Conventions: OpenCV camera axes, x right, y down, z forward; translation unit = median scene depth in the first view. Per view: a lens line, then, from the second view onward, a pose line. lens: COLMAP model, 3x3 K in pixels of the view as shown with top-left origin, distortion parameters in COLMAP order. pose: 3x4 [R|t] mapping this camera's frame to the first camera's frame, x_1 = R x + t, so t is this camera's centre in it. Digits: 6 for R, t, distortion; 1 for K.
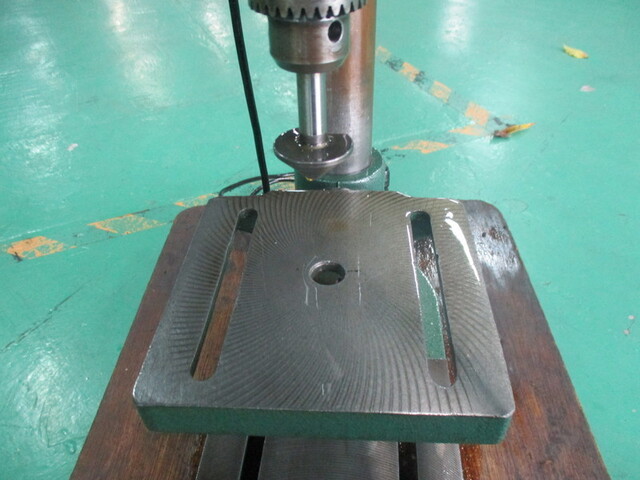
lens RADIAL K [[489.3, 0, 322.7], [0, 489.3, 235.8], [0, 0, 1]] dist [-0.030106, 0.009492]
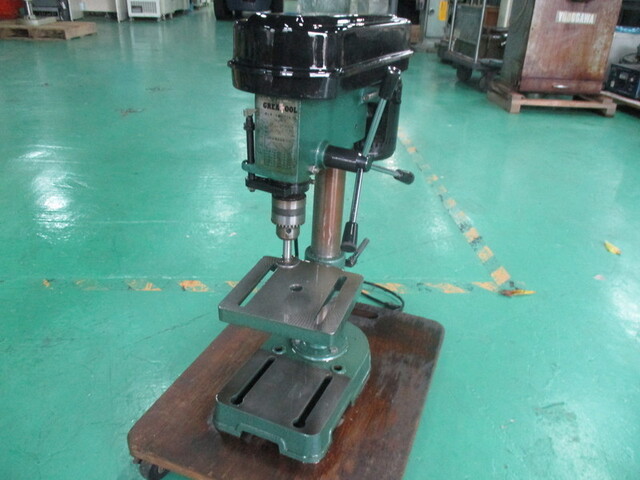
lens RADIAL K [[489.3, 0, 318.2], [0, 489.3, 239.3], [0, 0, 1]] dist [-0.030106, 0.009492]
pose [[0.926674, 0.217730, -0.306380, 0.245842], [-0.281470, 0.942200, -0.181753, 0.046048], [0.249098, 0.254663, 0.934397, -0.436334]]
